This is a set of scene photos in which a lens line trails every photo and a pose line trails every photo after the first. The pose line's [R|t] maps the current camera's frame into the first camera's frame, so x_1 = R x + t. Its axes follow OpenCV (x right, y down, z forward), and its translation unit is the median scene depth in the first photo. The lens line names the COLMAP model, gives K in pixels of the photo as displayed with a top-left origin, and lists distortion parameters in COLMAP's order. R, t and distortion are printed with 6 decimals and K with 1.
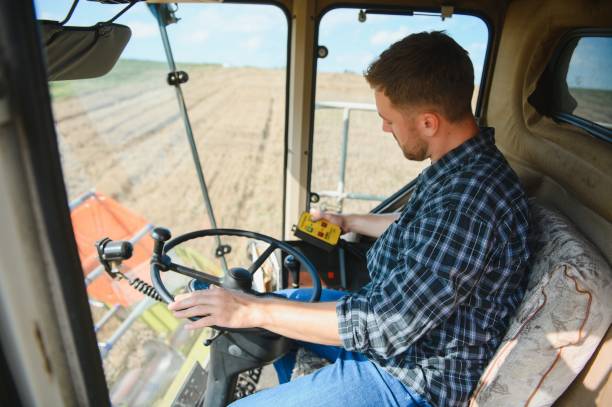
lens RADIAL K [[404.9, 0, 306.0], [0, 404.9, 203.5], [0, 0, 1]] dist [-0.075370, -0.000862]
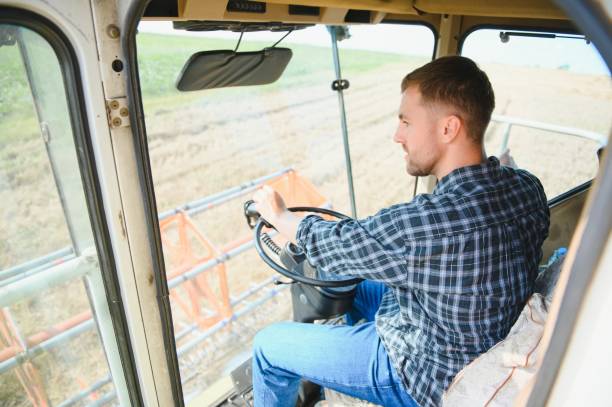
lens RADIAL K [[404.9, 0, 306.0], [0, 404.9, 203.5], [0, 0, 1]] dist [-0.075370, -0.000862]
pose [[0.850320, 0.189208, -0.491076, 0.293058], [-0.182272, 0.981262, 0.062462, -0.019636], [0.493693, 0.036396, 0.868874, -0.117471]]
